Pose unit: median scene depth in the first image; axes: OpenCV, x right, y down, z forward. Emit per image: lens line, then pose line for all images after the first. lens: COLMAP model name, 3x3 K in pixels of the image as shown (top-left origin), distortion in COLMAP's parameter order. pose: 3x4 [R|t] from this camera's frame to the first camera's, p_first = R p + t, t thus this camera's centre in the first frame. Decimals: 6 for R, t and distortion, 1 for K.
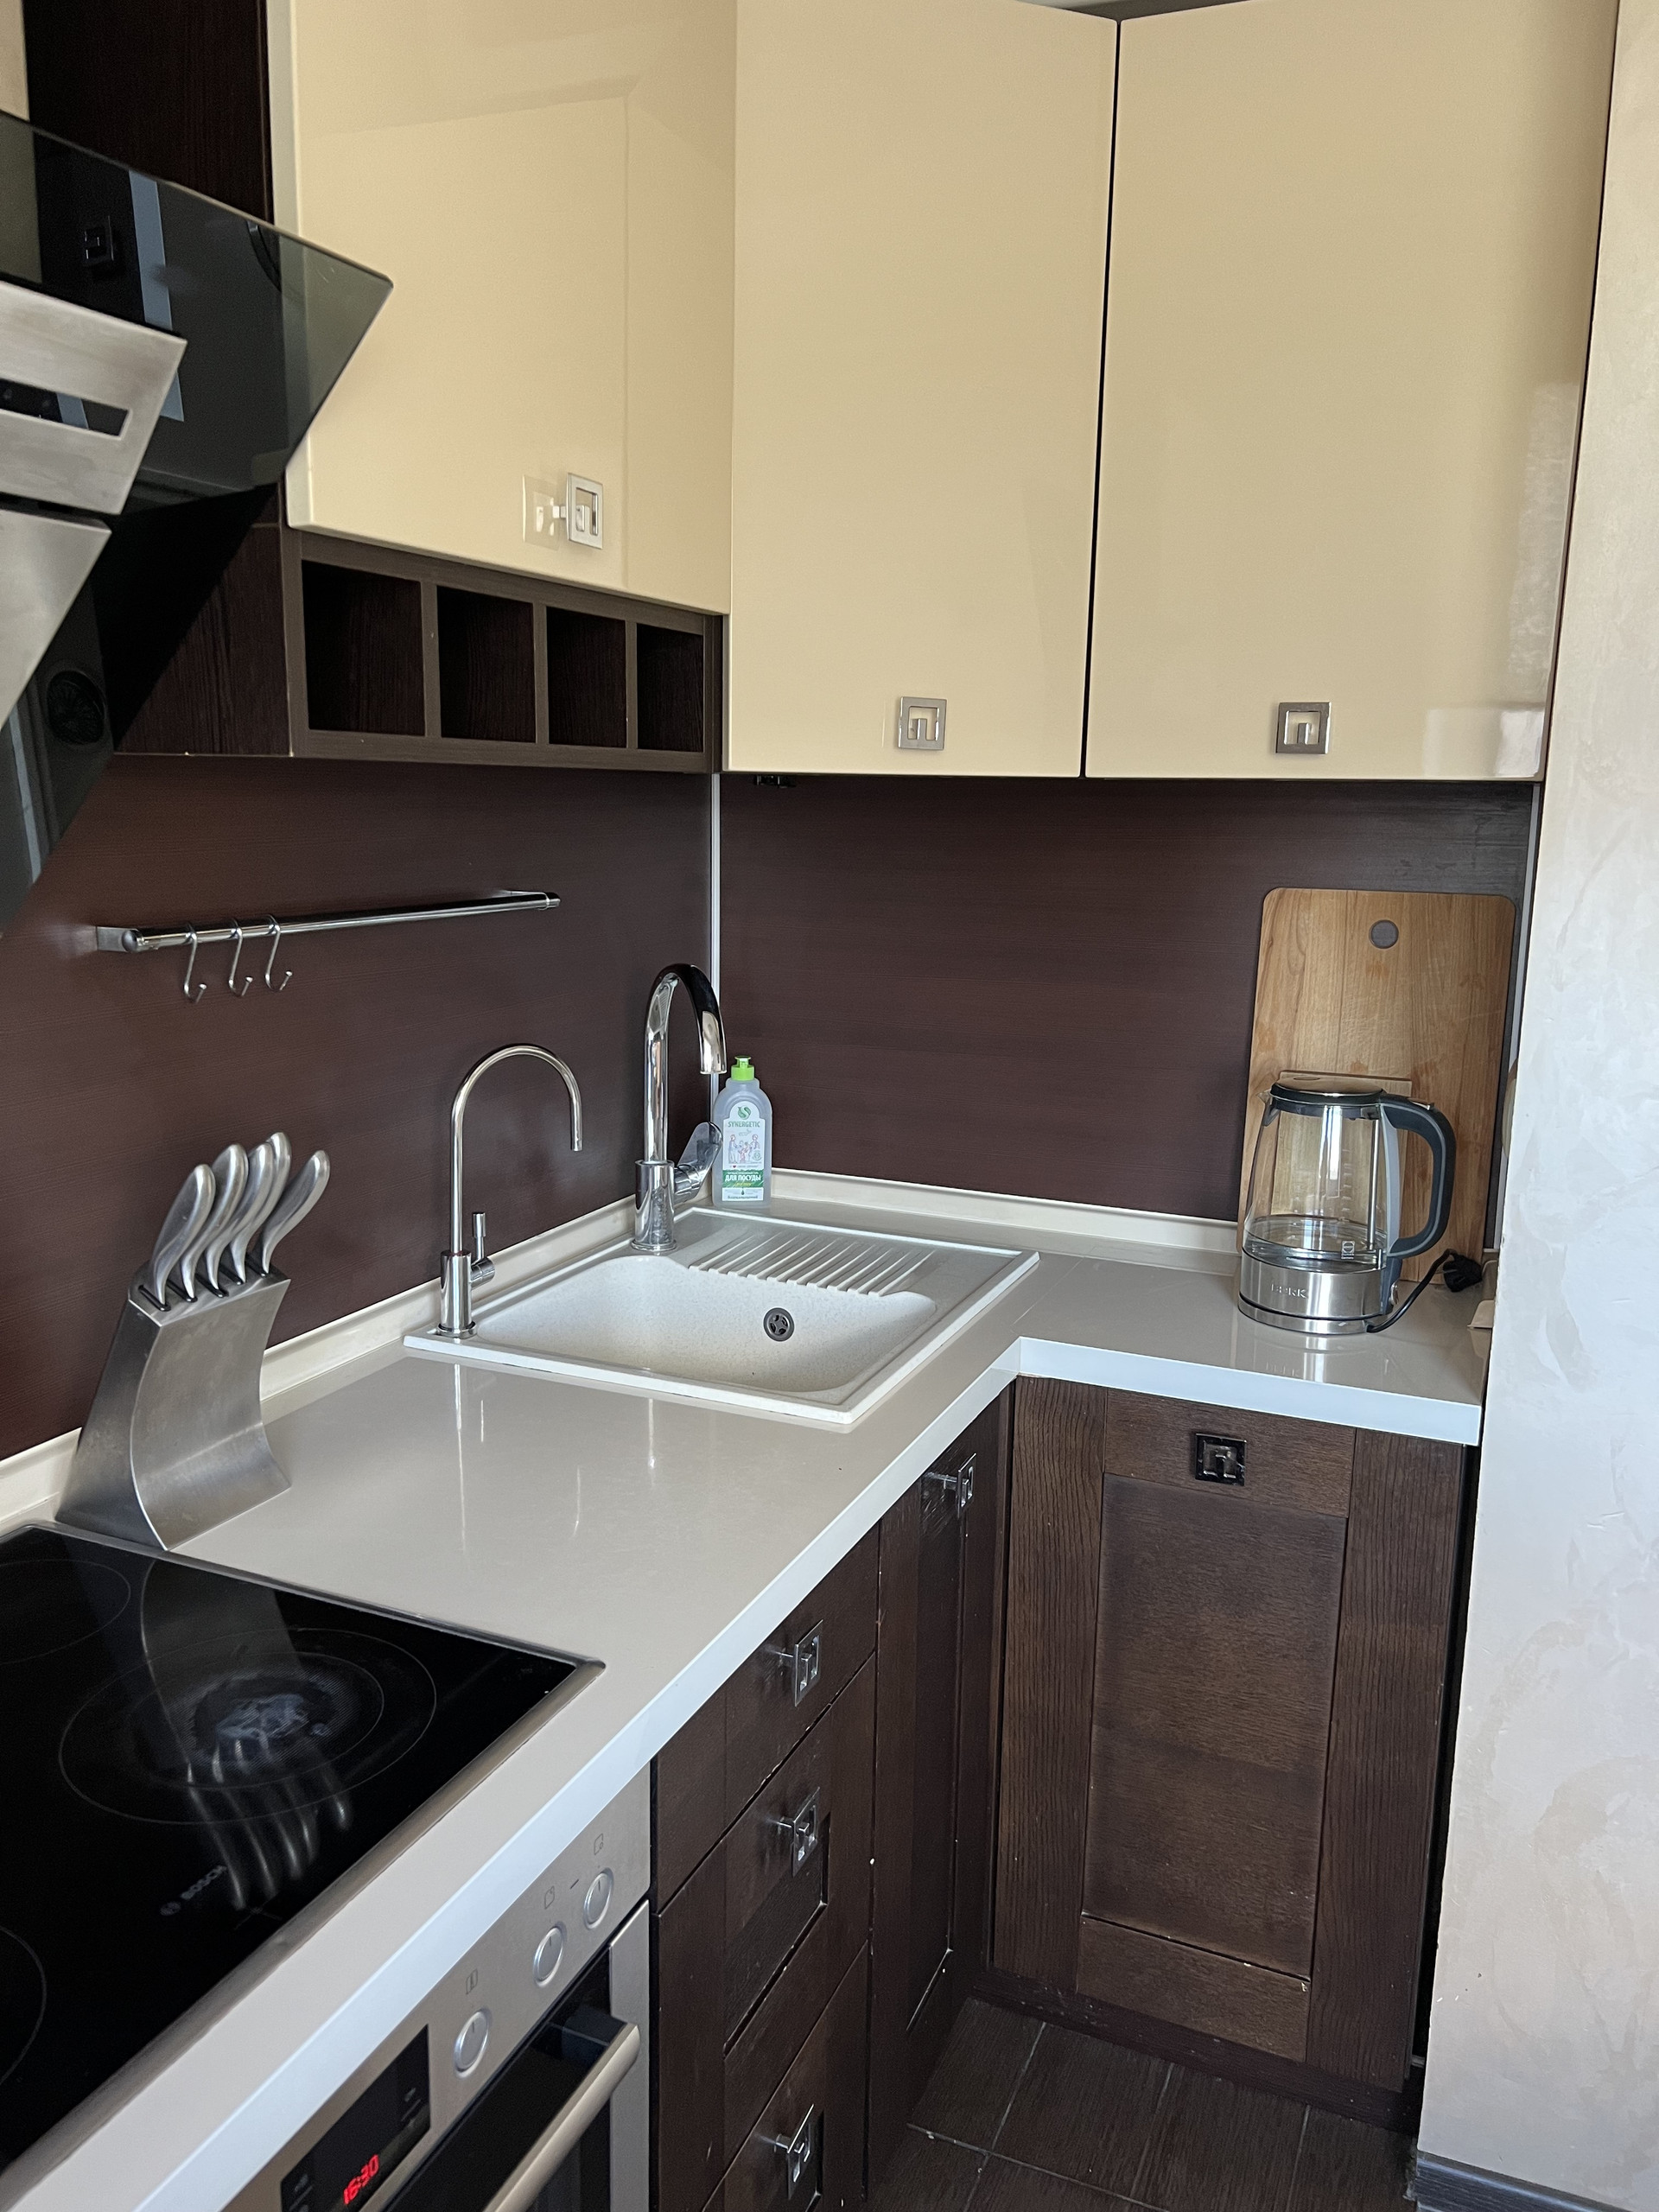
lens RADIAL K [[1686.3, 0, 822.8], [0, 1686.3, 1106.2], [0, 0, 1]] dist [0.032457, -0.007882]
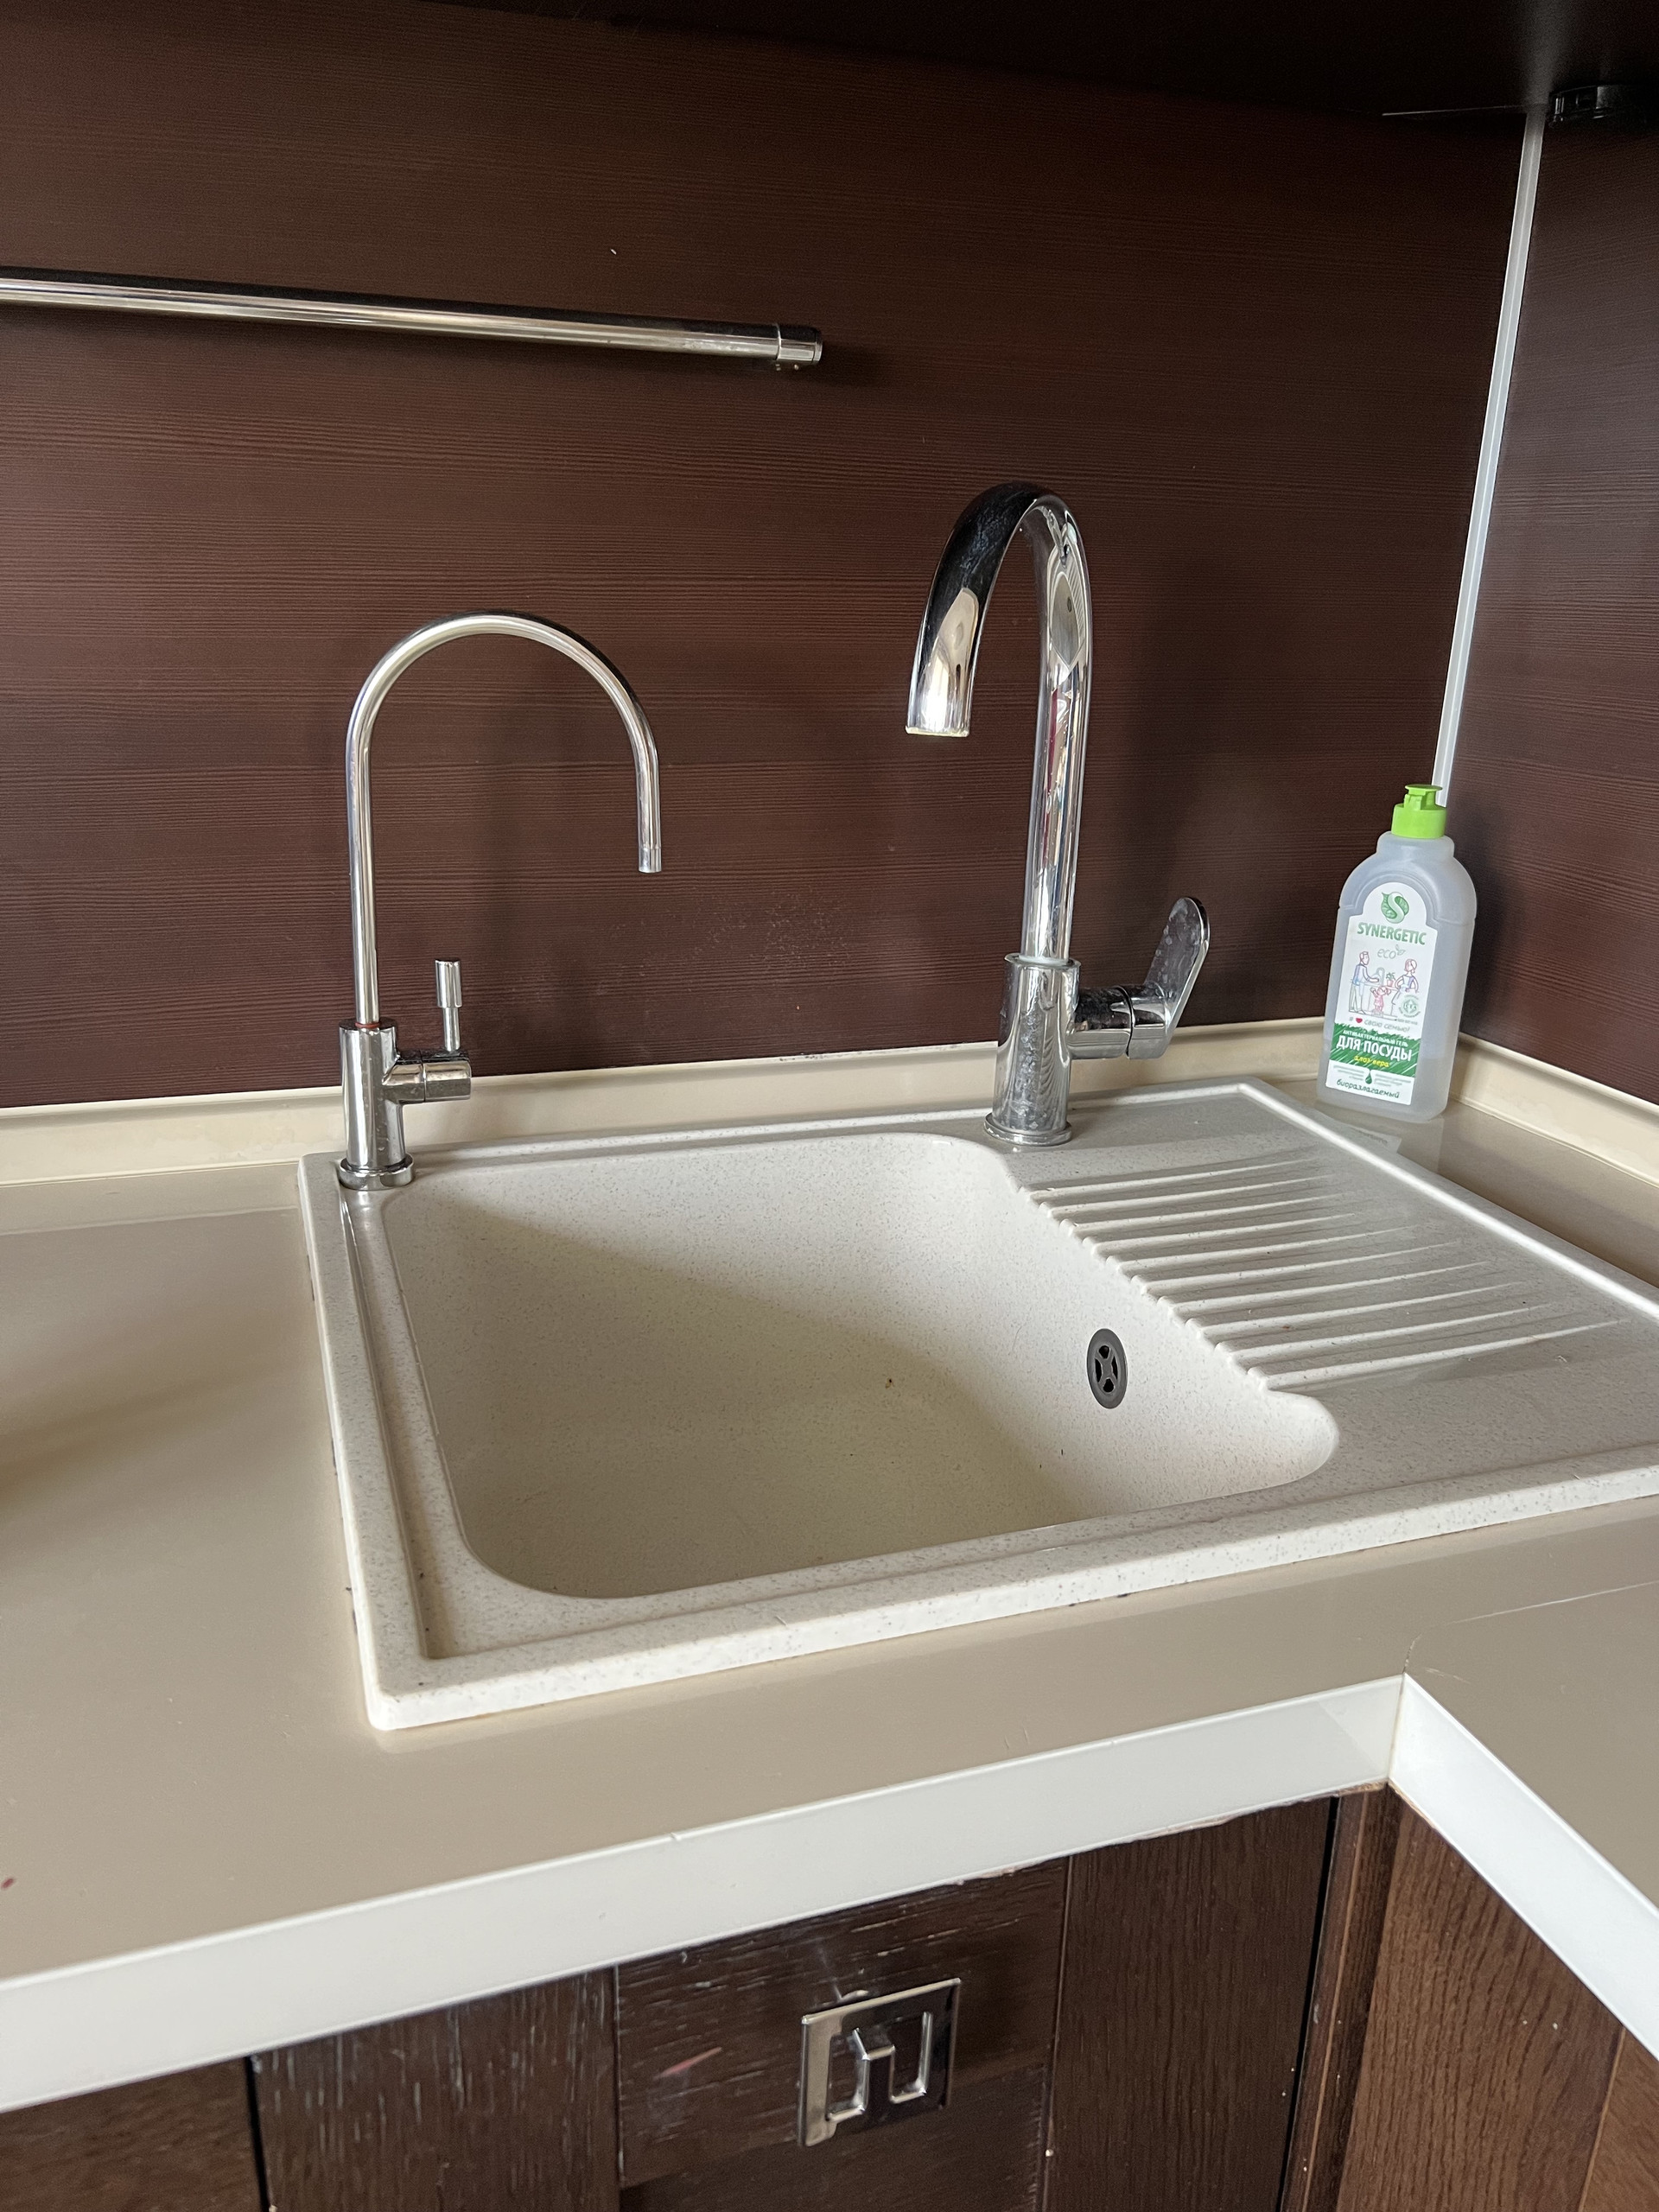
lens RADIAL K [[1686.3, 0, 827.6], [0, 1686.3, 1118.1], [0, 0, 1]] dist [0.032457, -0.007882]
pose [[0.655653, 0.234347, -0.717774, 0.195169], [-0.152519, 0.972126, 0.178072, 0.001051], [0.739498, -0.007280, 0.673120, 0.578323]]
